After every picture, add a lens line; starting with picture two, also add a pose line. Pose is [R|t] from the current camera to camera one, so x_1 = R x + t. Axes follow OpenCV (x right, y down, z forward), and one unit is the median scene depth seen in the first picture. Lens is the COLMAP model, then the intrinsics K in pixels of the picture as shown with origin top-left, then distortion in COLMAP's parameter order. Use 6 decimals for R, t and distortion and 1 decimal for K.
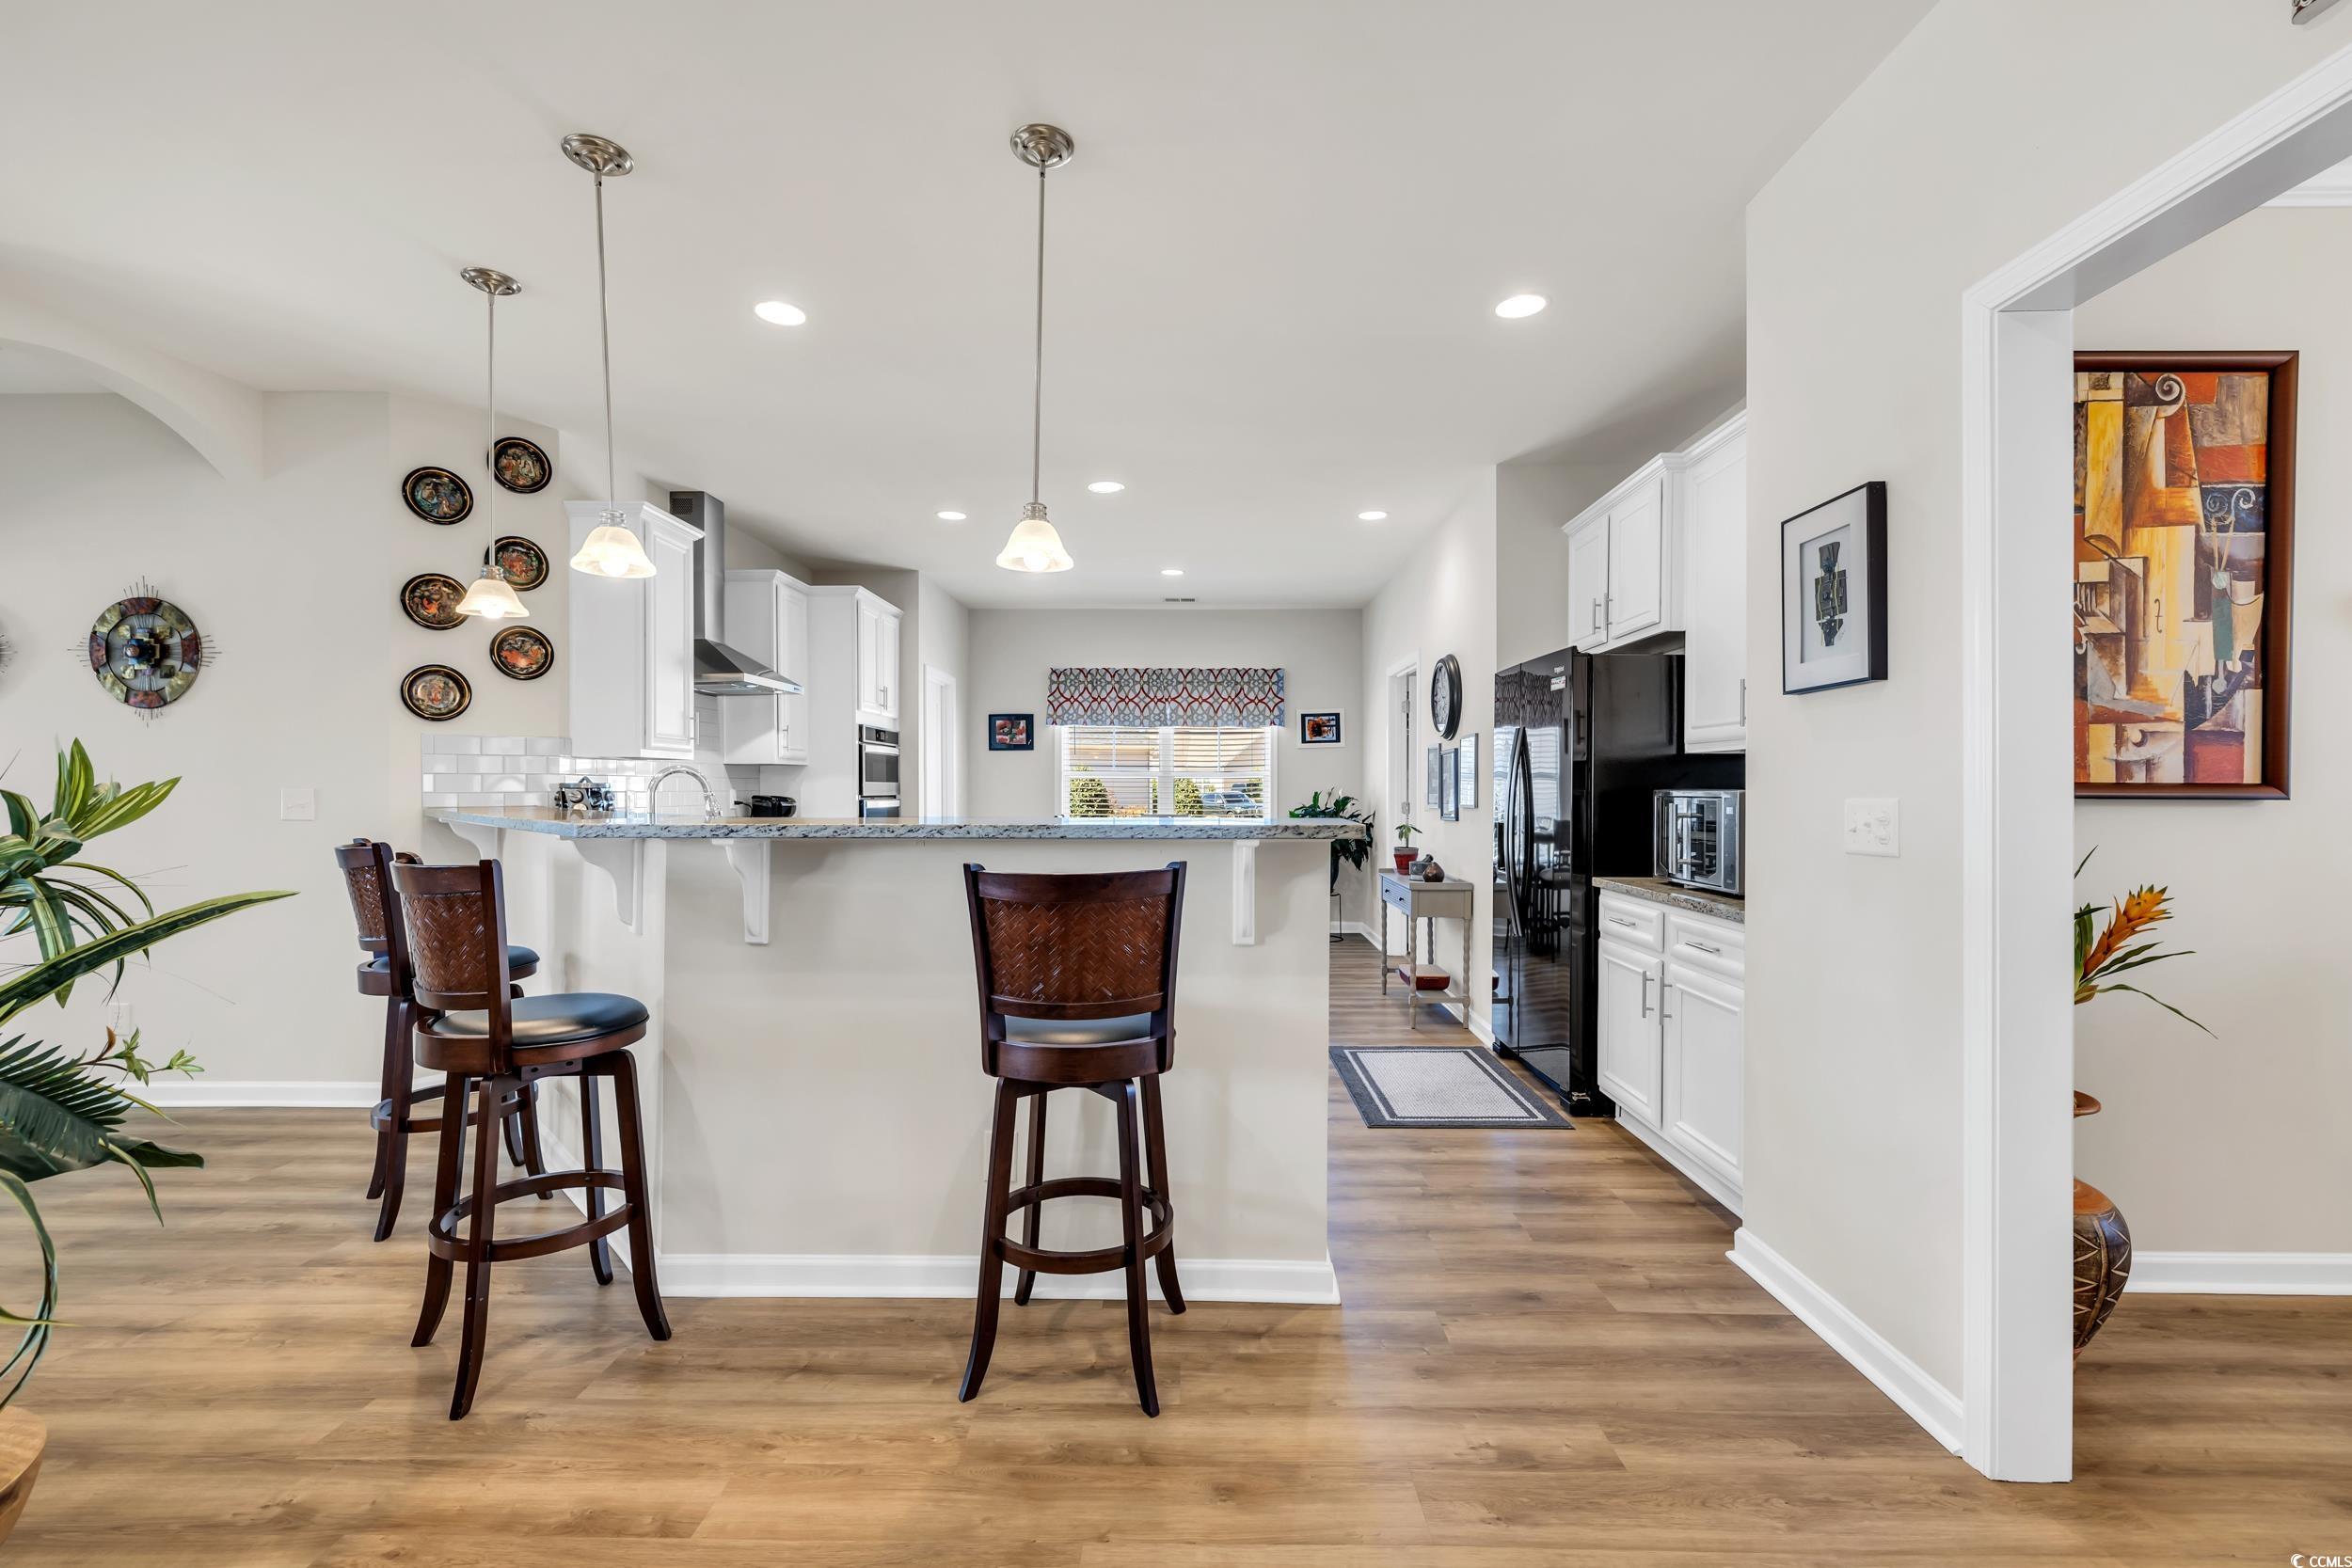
lens RADIAL K [[985.1, 0, 1176.0], [0, 985.1, 795.0], [0, 0, 1]] dist [0.004112, -0.001309]
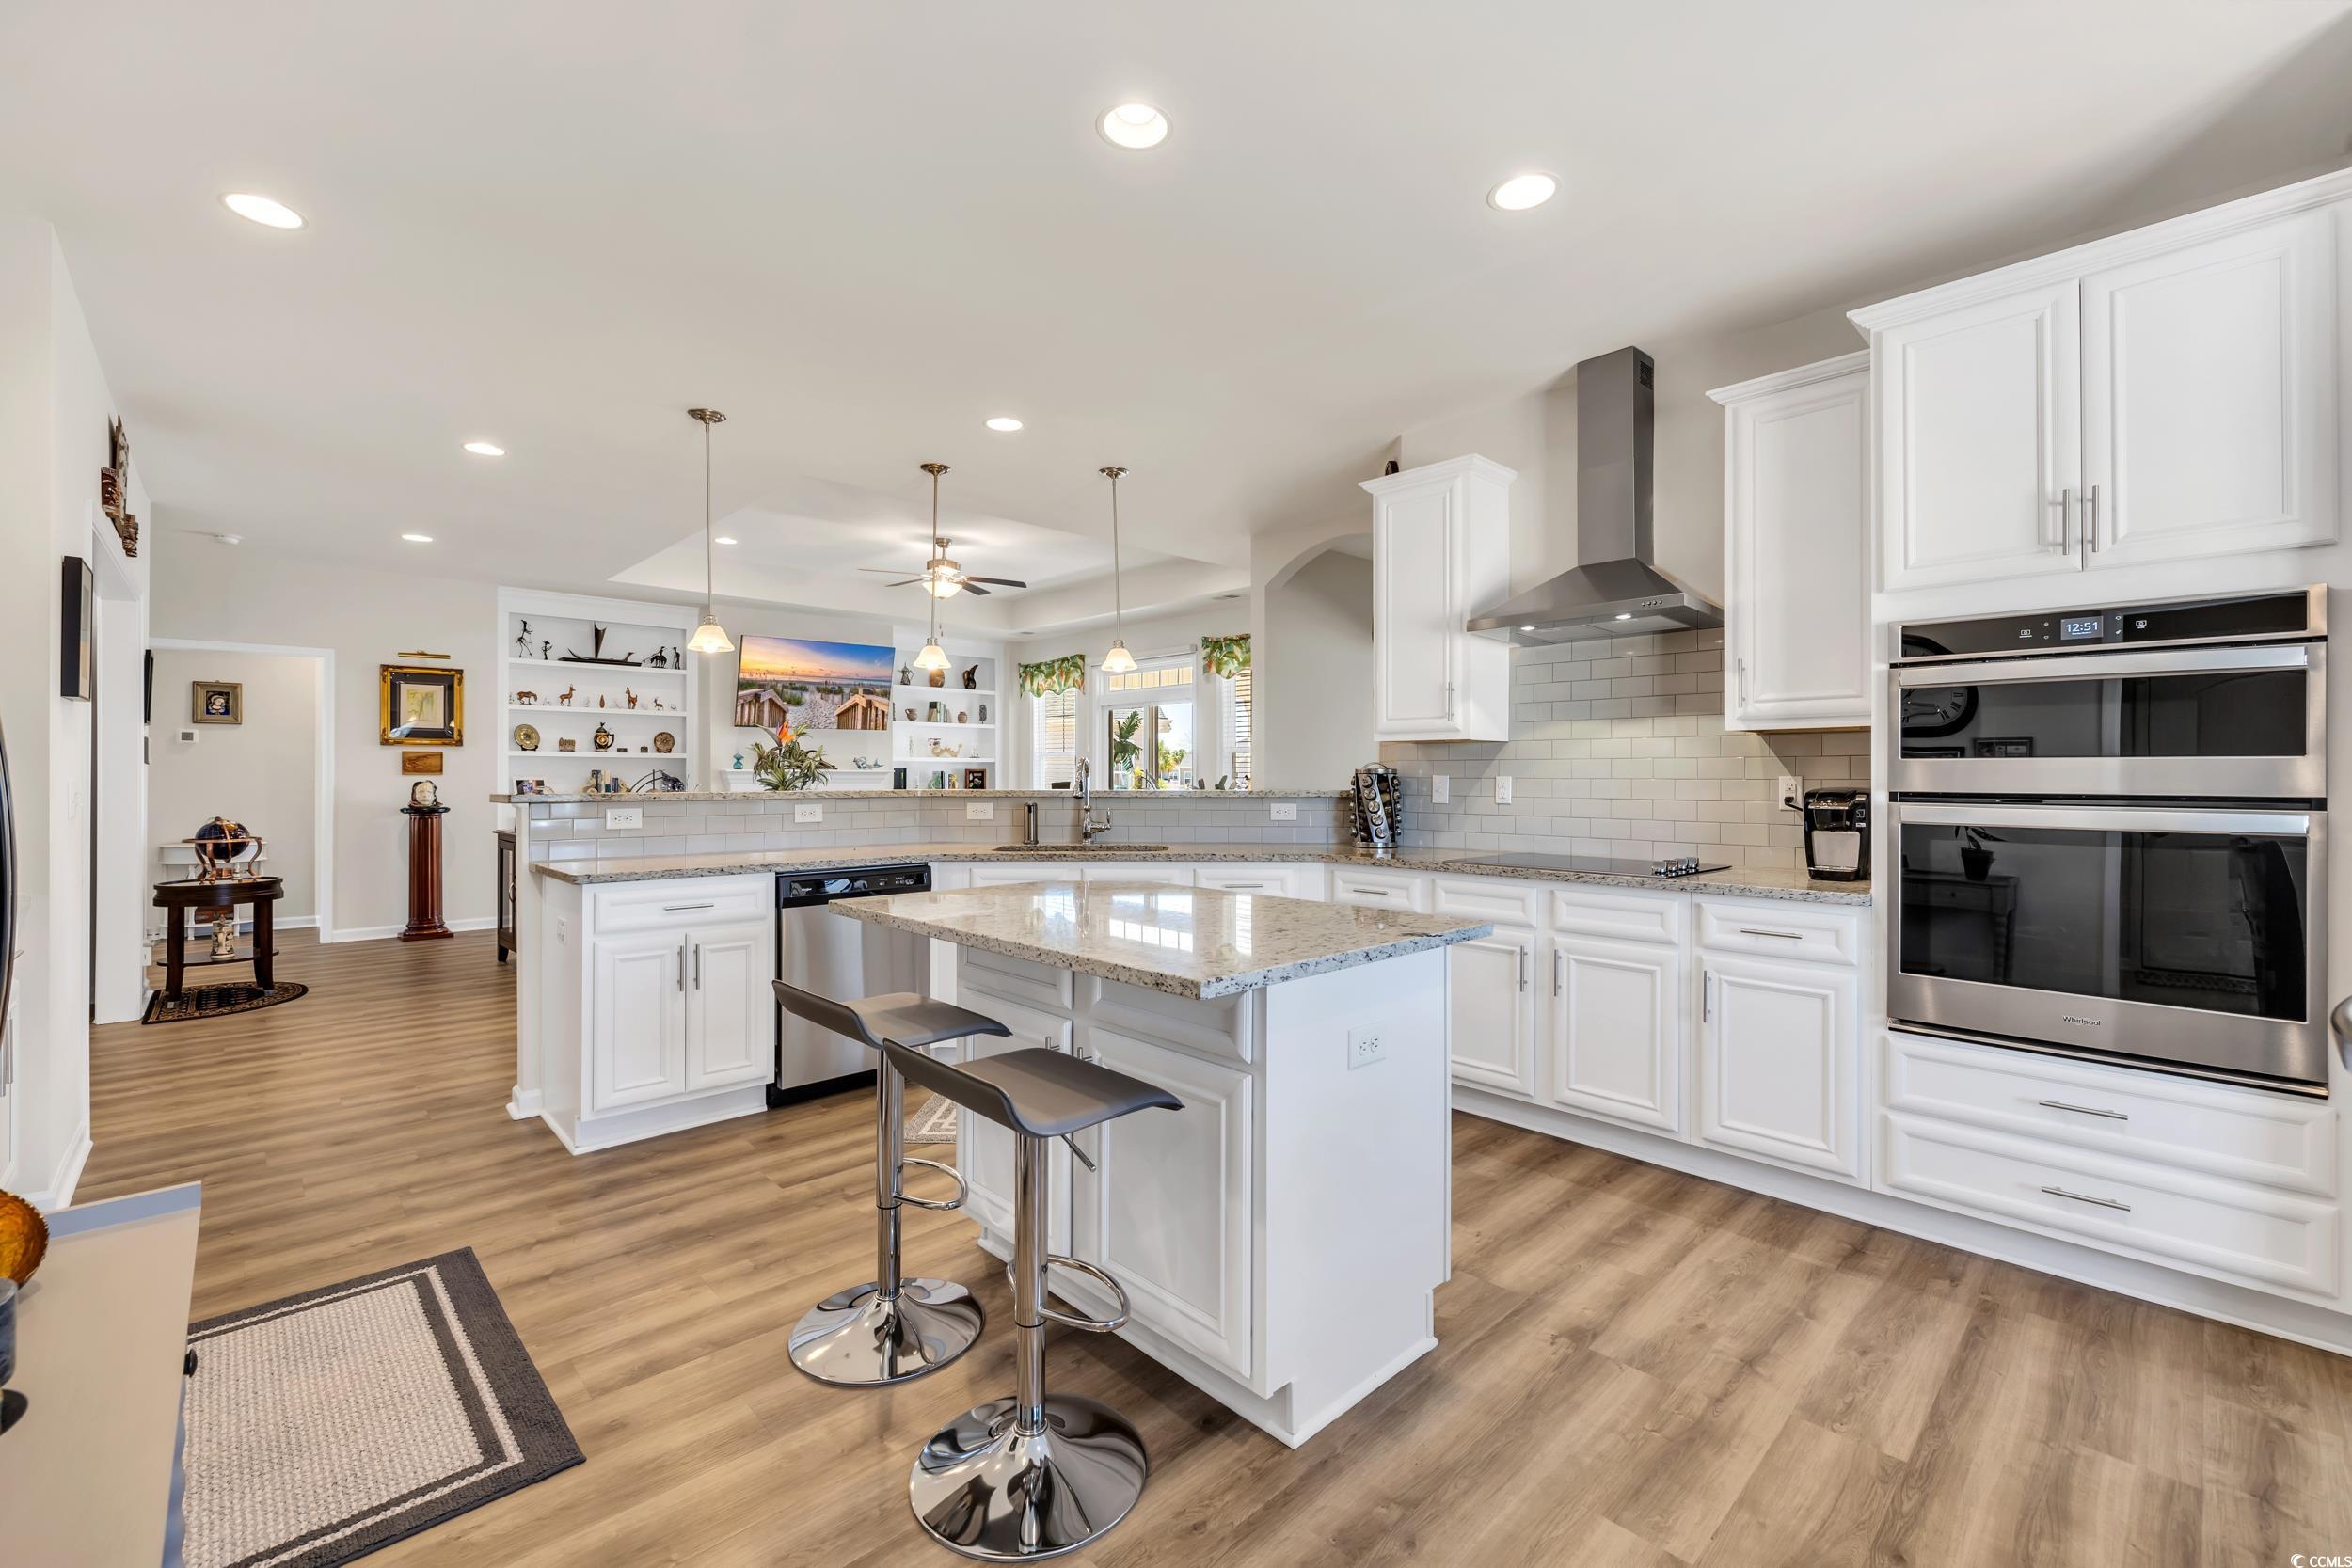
lens RADIAL K [[985.1, 0, 1178.4], [0, 985.1, 781.1], [0, 0, 1]] dist [0.004112, -0.001309]
pose [[-0.710217, 0.002662, -0.703978, 0.488400], [-0.007839, 0.999901, 0.011689, -0.016716], [0.703940, 0.013820, -0.710125, 2.724000]]
